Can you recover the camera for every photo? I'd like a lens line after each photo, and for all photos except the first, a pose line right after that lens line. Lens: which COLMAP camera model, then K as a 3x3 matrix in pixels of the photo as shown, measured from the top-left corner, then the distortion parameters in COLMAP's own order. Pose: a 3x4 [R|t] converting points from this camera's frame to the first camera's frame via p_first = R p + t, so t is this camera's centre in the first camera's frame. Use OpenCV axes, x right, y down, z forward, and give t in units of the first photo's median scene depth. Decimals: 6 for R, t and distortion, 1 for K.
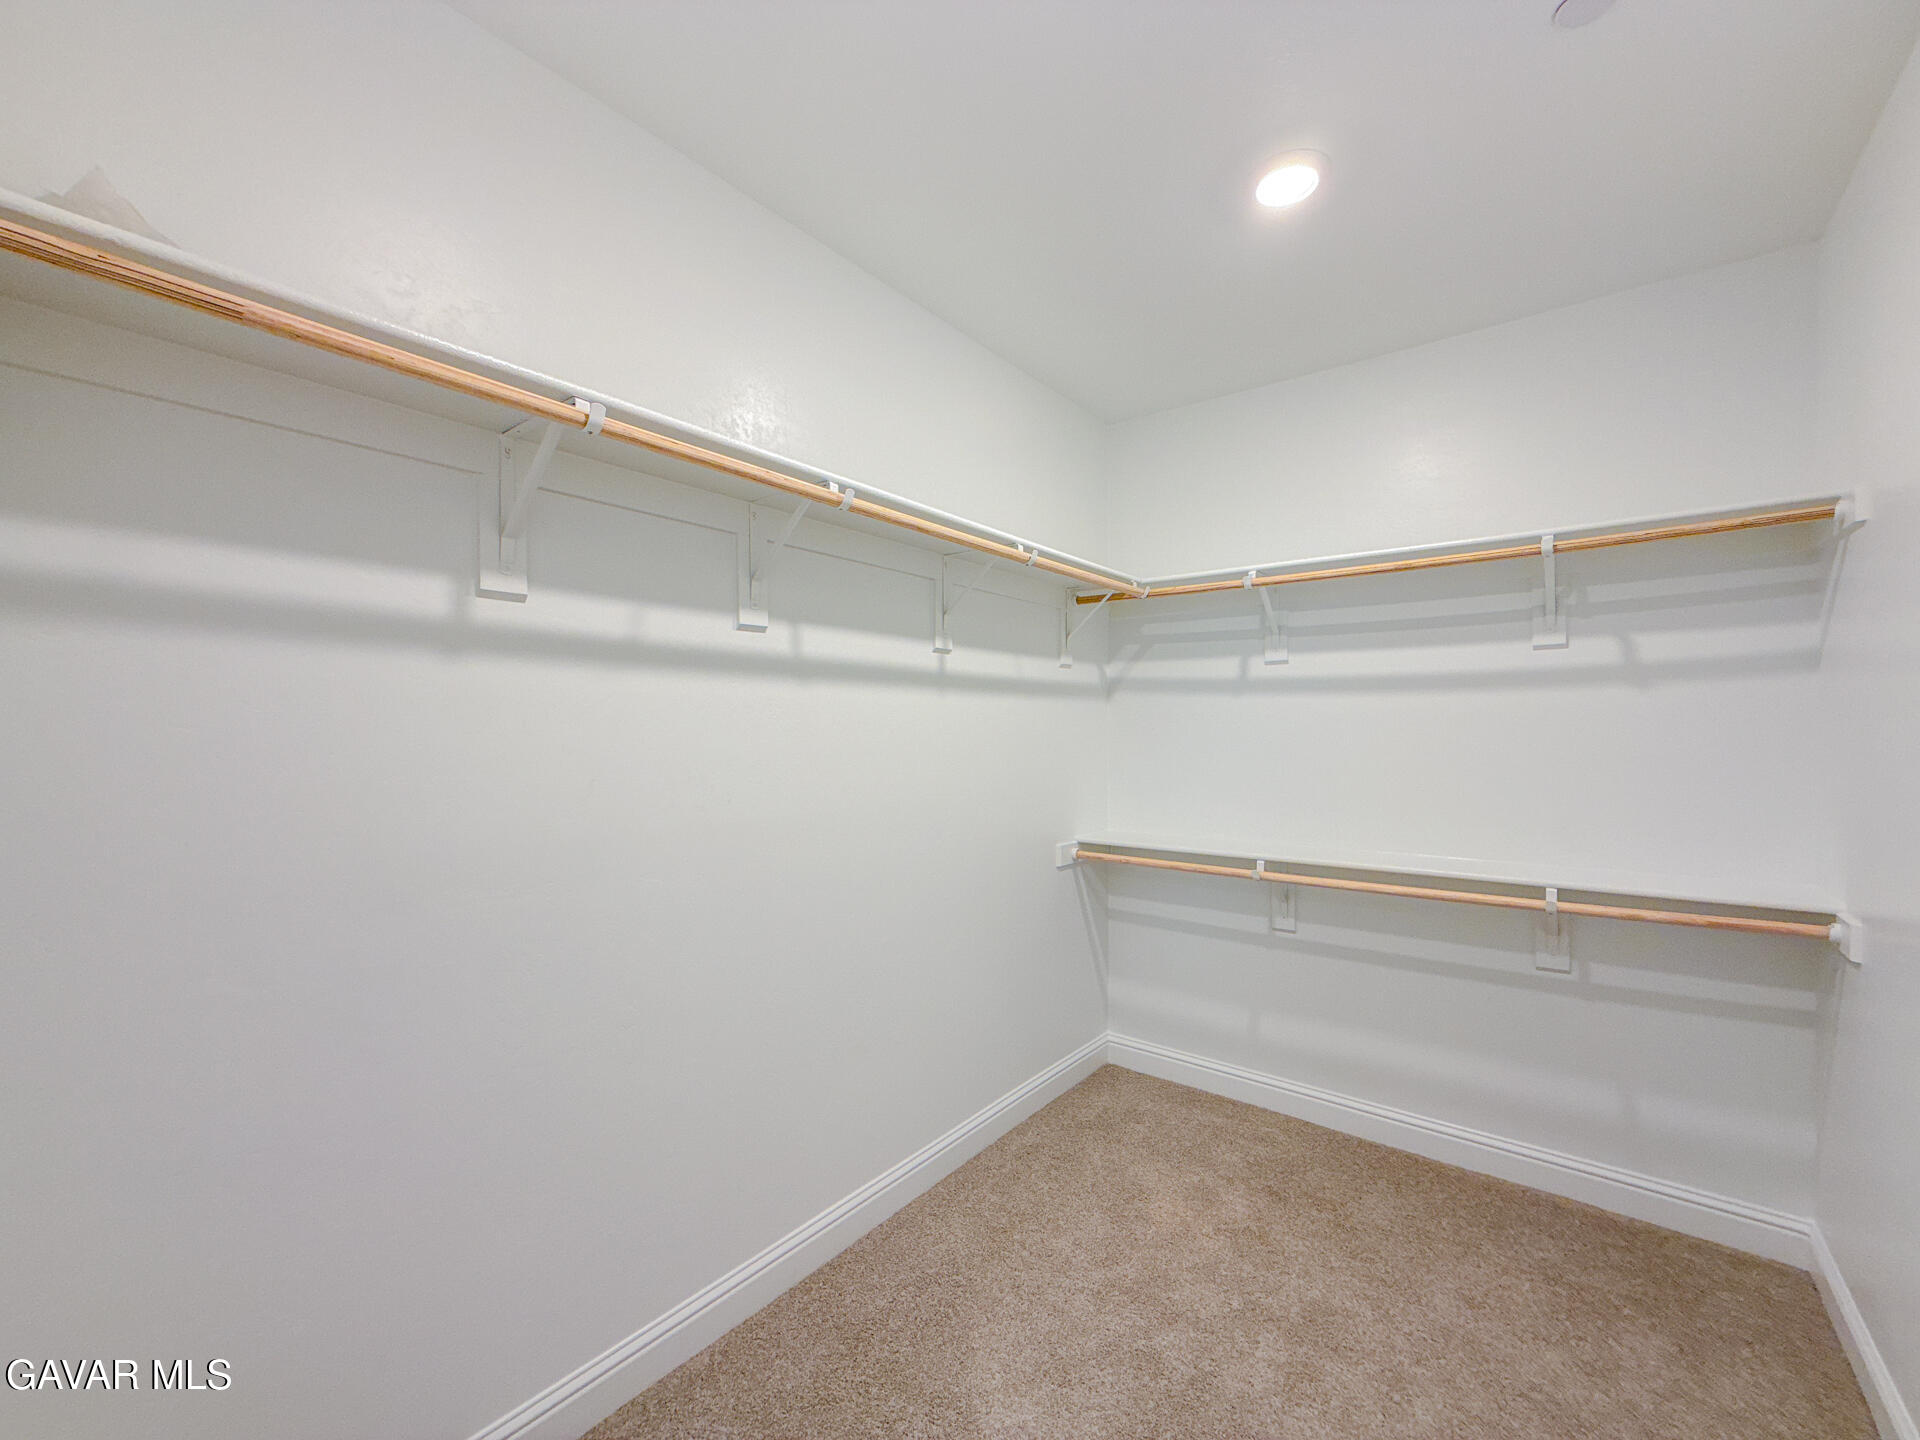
lens RADIAL K [[768.2, 0, 948.2], [0, 768.2, 738.3], [0, 0, 1]] dist [-0.001664, 0.000387]
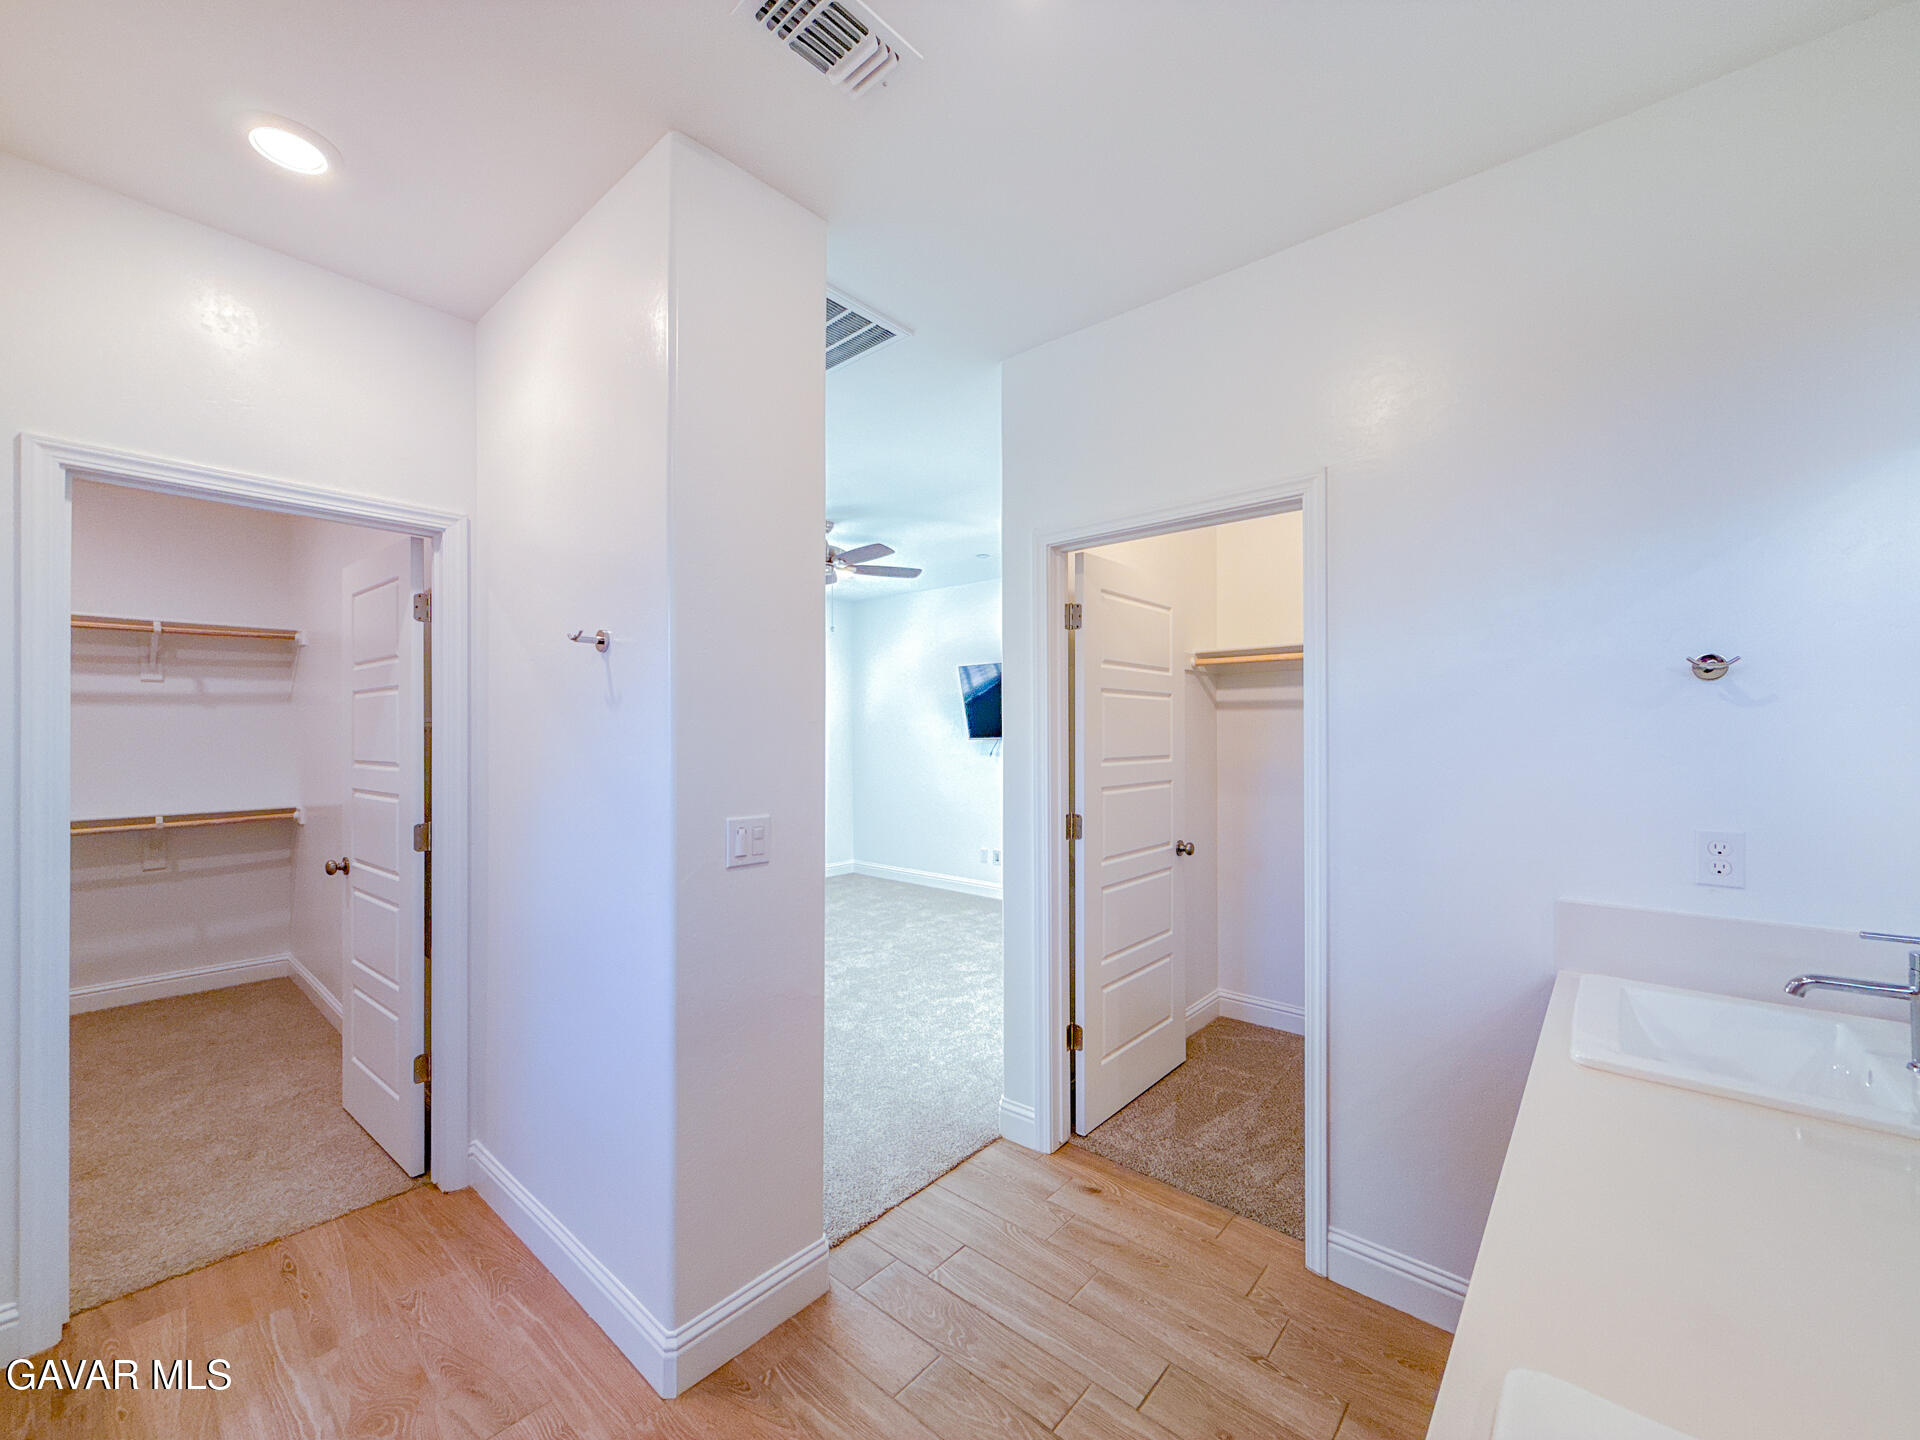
lens RADIAL K [[768.2, 0, 959.3], [0, 768.2, 727.0], [0, 0, 1]] dist [-0.001664, 0.000387]
pose [[0.026122, 0.007630, 0.999630, -0.958392], [0.011256, 0.999905, -0.007926, 0.018824], [-0.999595, 0.011459, 0.026034, -0.918792]]
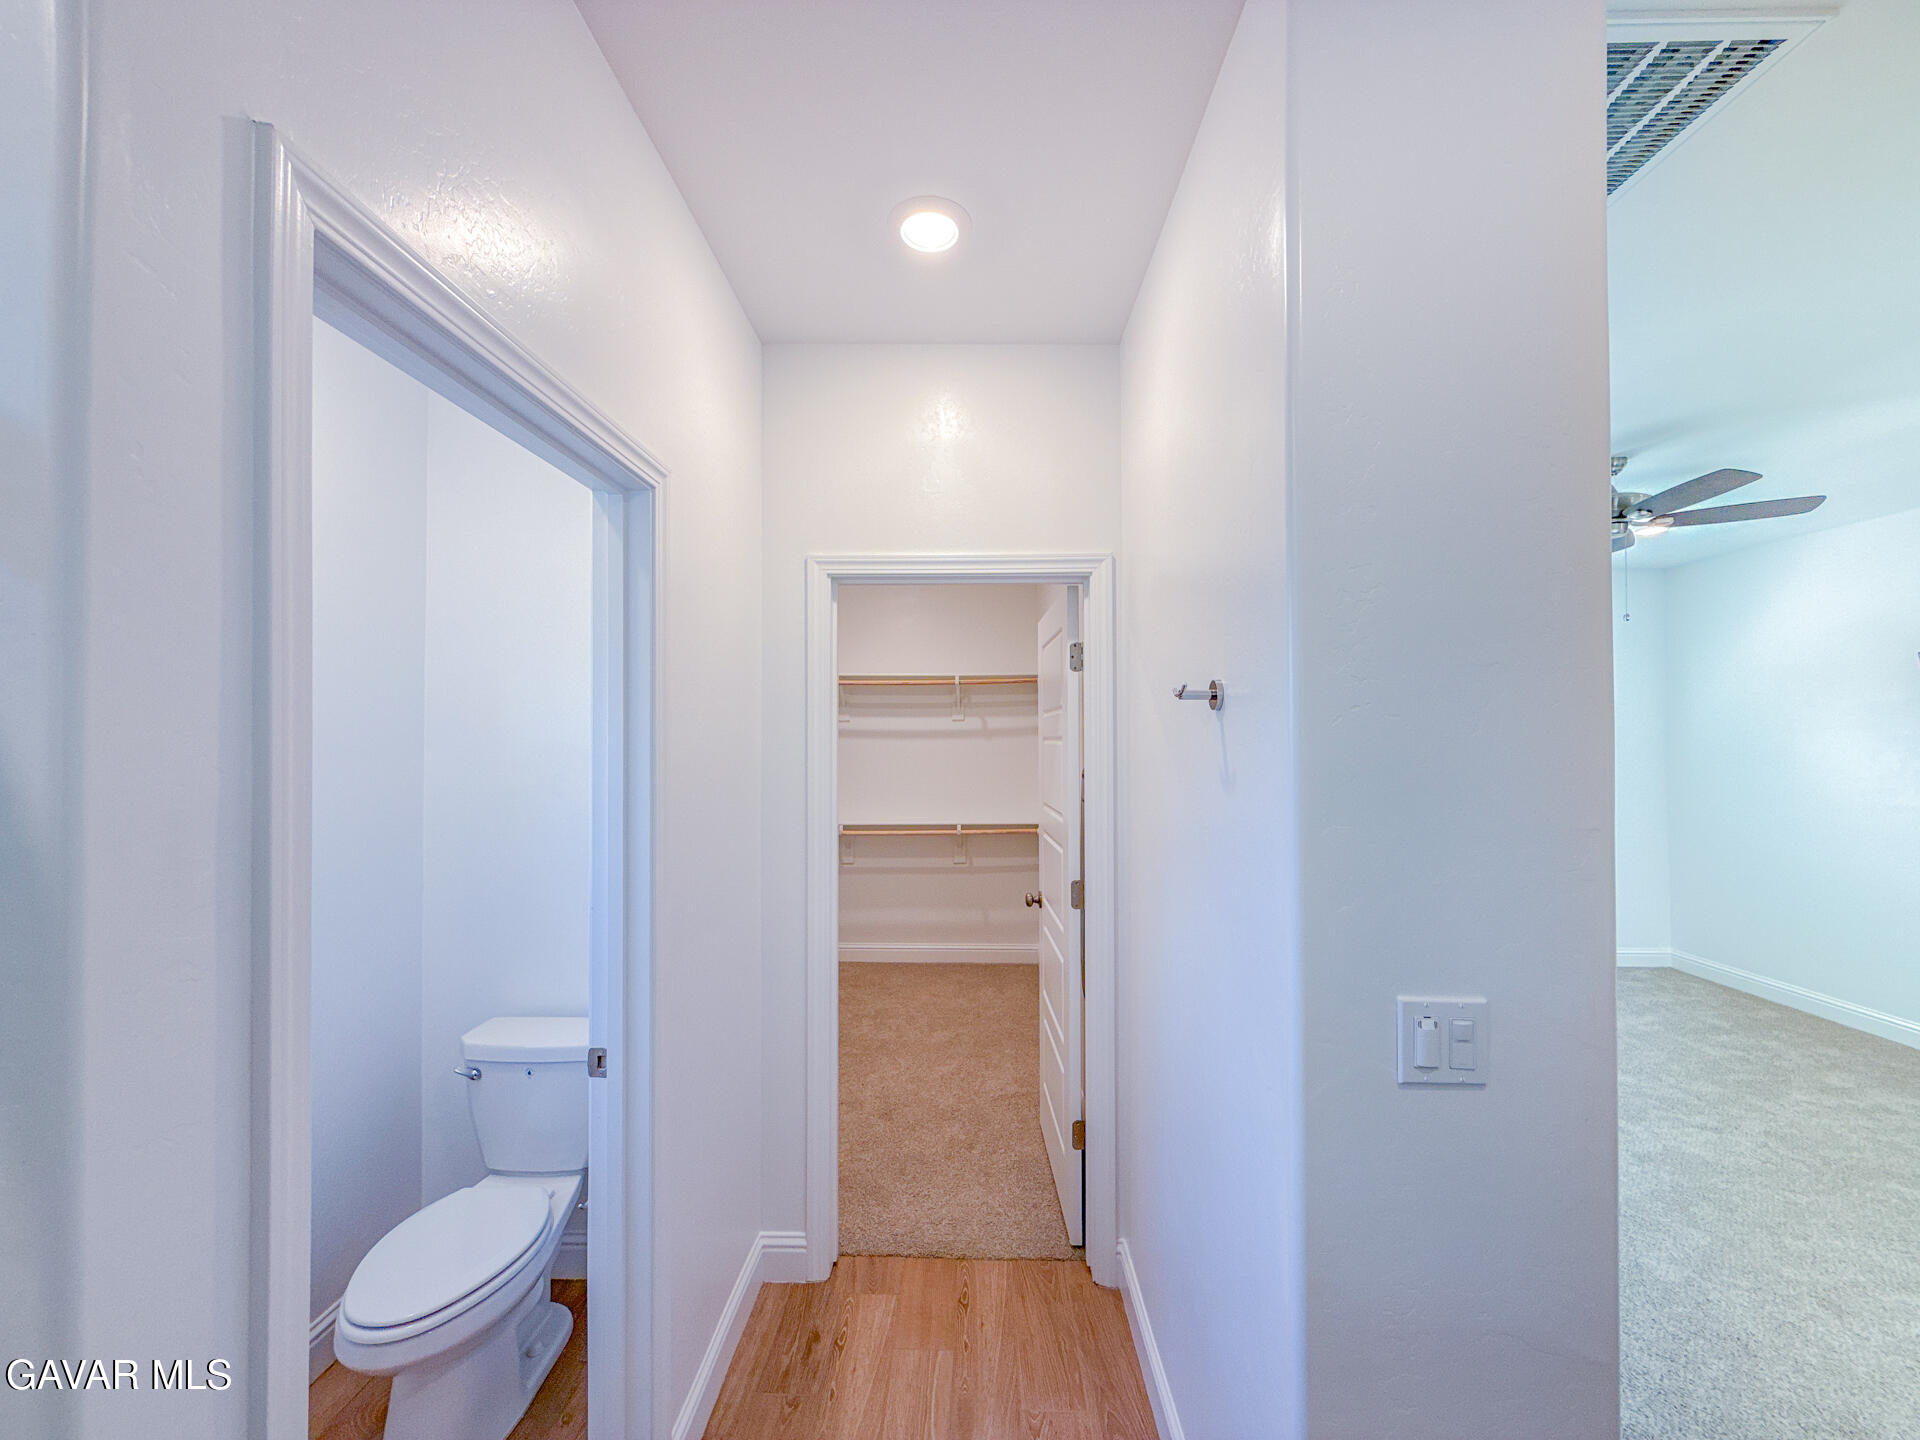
lens RADIAL K [[768.2, 0, 965.4], [0, 768.2, 728.2], [0, 0, 1]] dist [-0.001664, 0.000387]
pose [[0.783964, 0.009238, 0.620737, -0.660845], [0.006579, 0.999710, -0.023186, -0.047343], [-0.620771, 0.022260, 0.783676, -0.859763]]
